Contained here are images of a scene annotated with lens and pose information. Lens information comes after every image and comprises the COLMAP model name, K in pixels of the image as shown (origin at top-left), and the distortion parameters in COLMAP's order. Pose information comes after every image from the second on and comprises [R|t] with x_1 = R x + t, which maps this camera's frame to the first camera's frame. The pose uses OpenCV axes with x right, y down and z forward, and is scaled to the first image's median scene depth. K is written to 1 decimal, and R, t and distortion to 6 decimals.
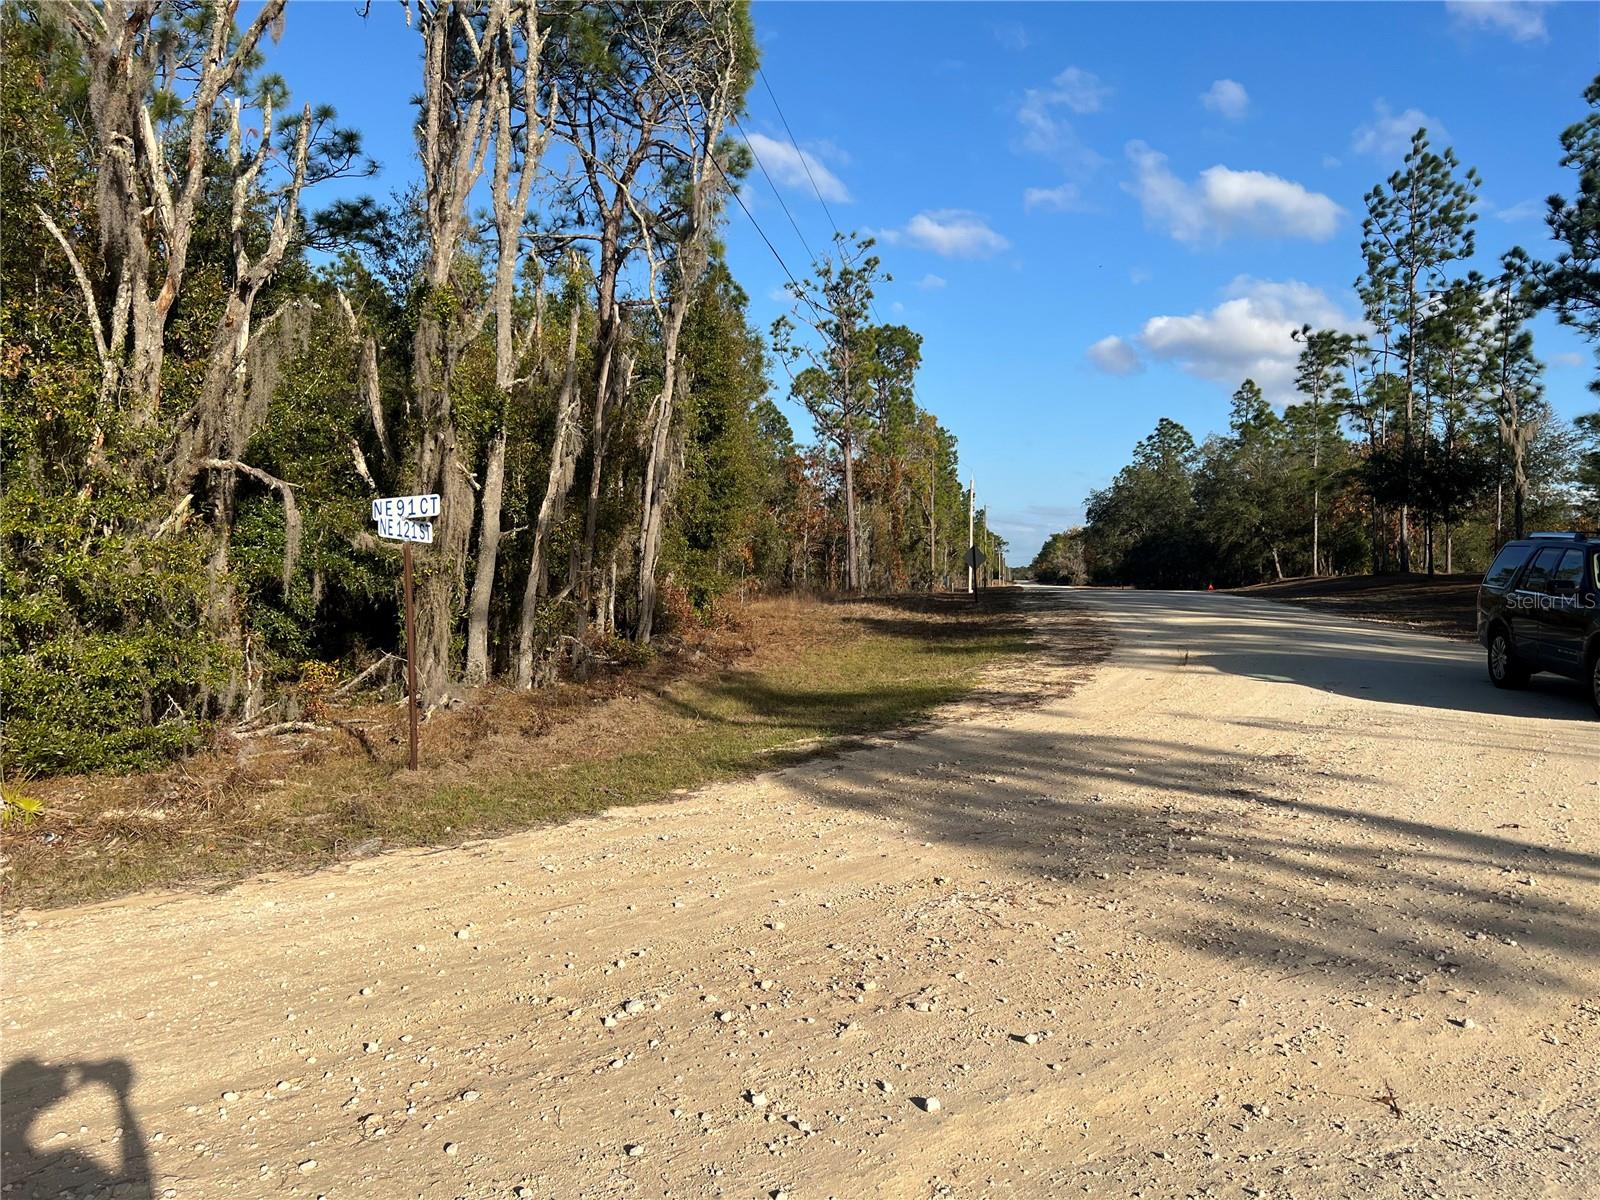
lens RADIAL K [[1203.4, 0, 815.0], [0, 1203.4, 604.9], [0, 0, 1]] dist [0.054937, -0.065525]
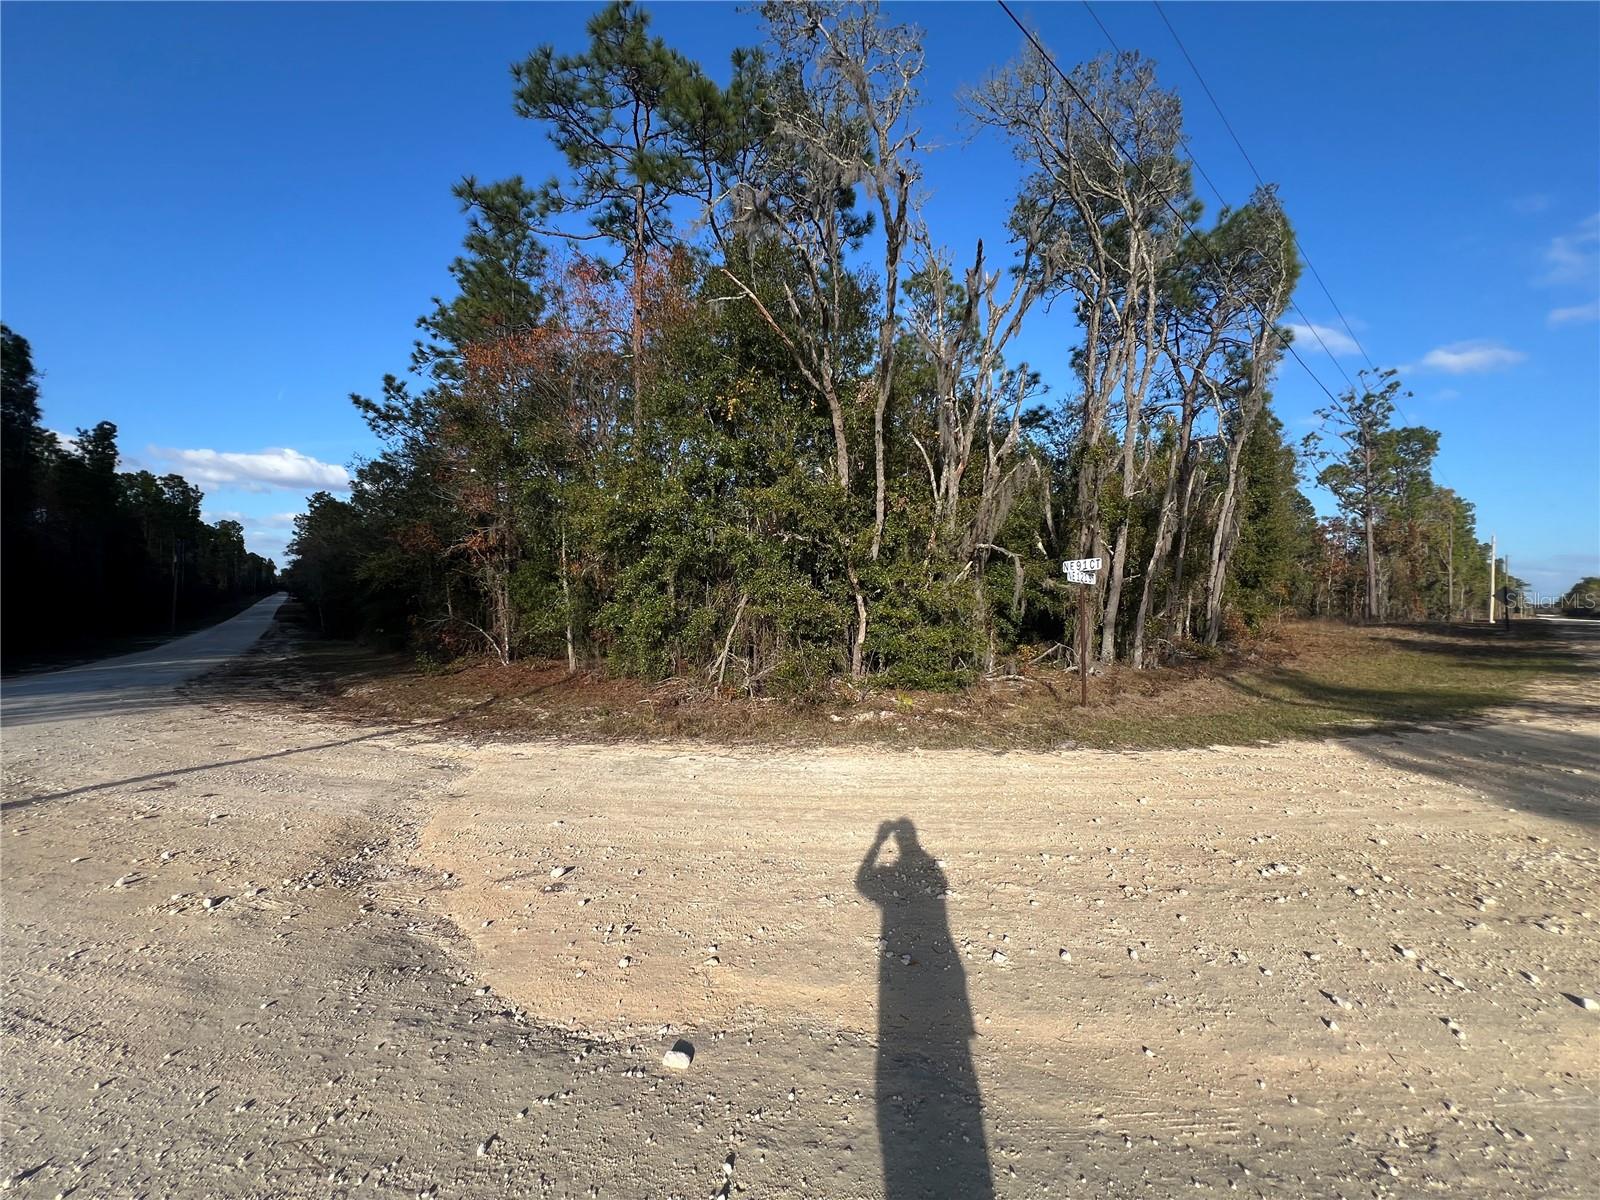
lens RADIAL K [[642.8, 0, 797.9], [0, 642.8, 592.7], [0, 0, 1]] dist [-0.002162, 0.000435]
pose [[0.770242, 0.008967, -0.637689, -0.028420], [-0.033373, 0.999098, -0.026260, 0.001455], [0.636878, 0.041508, 0.769847, -0.025960]]
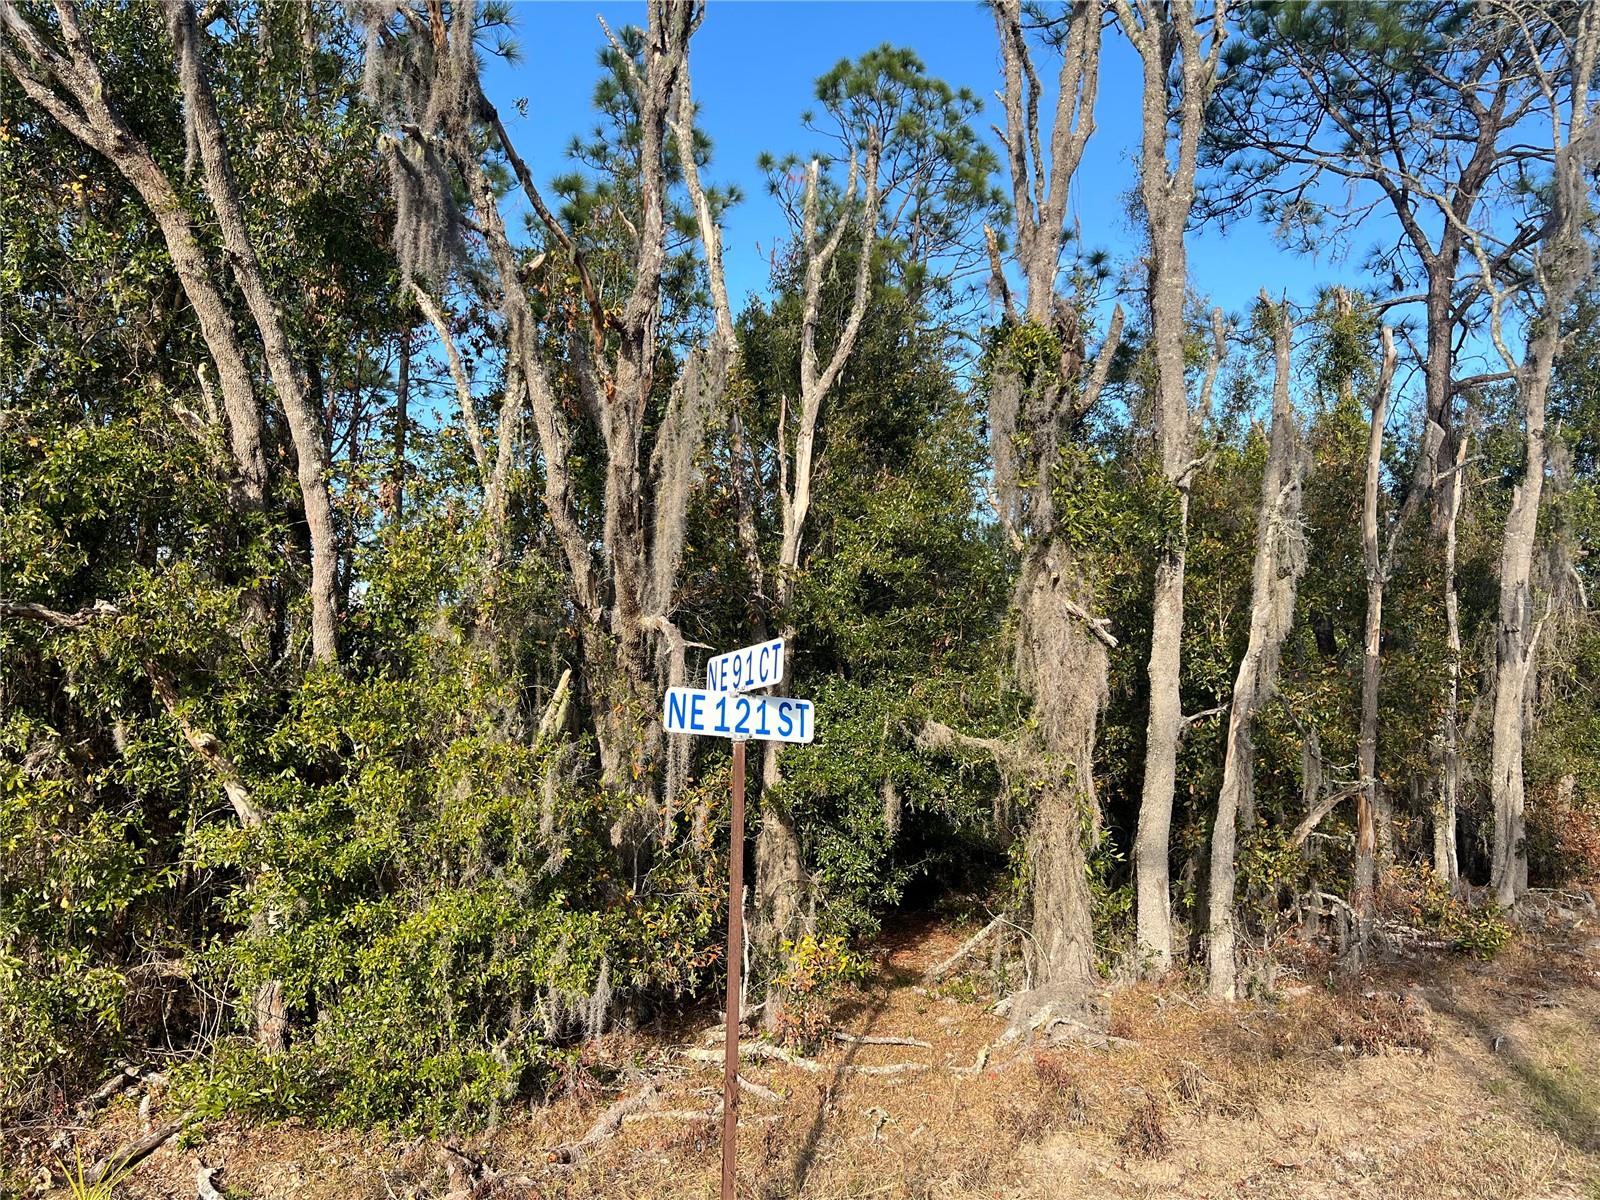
lens RADIAL K [[1203.4, 0, 803.8], [0, 1203.4, 602.3], [0, 0, 1]] dist [0.054937, -0.065525]
pose [[0.753421, -0.085079, -0.652011, -0.004241], [-0.017650, 0.988620, -0.149396, -0.023738], [0.657301, 0.124066, 0.743346, 0.431572]]
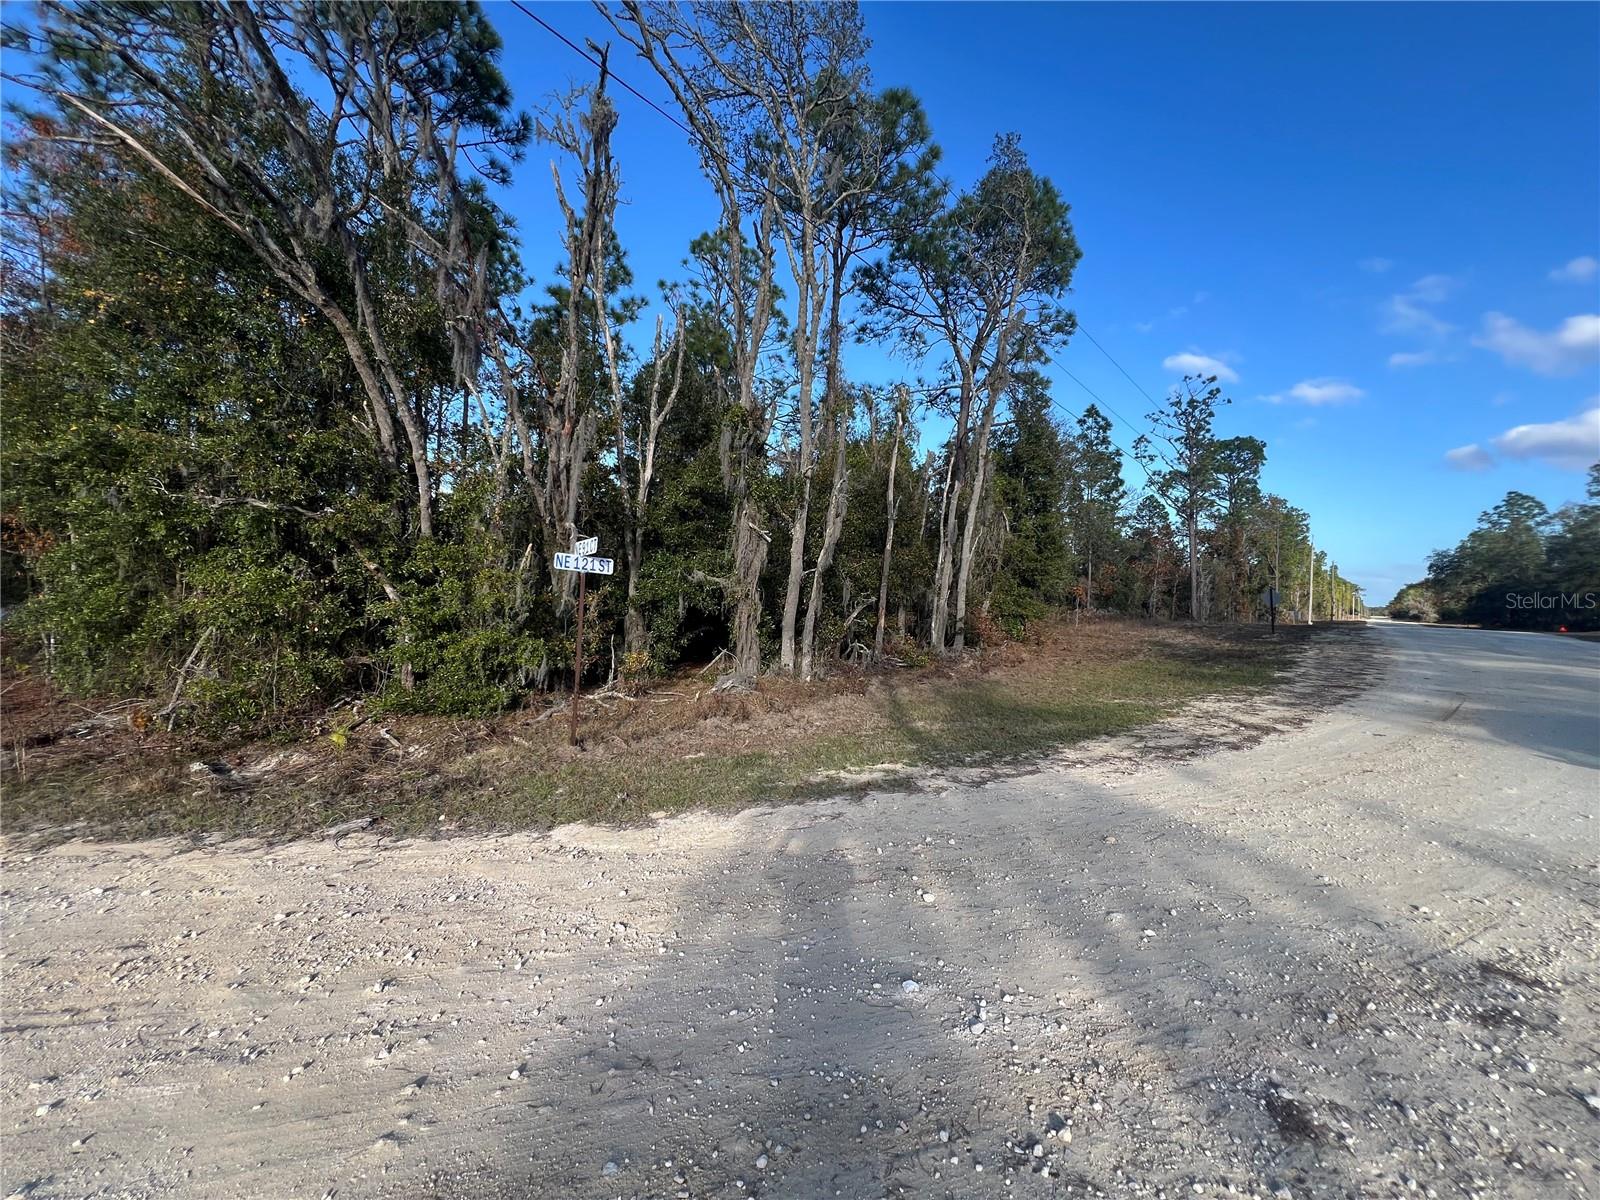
lens RADIAL K [[642.8, 0, 799.8], [0, 642.8, 593.4], [0, 0, 1]] dist [-0.002162, 0.000435]
pose [[0.843587, 0.023706, -0.536470, 0.162524], [-0.043030, 0.998797, -0.023527, -0.015252], [0.535266, 0.042931, 0.843592, 0.345739]]
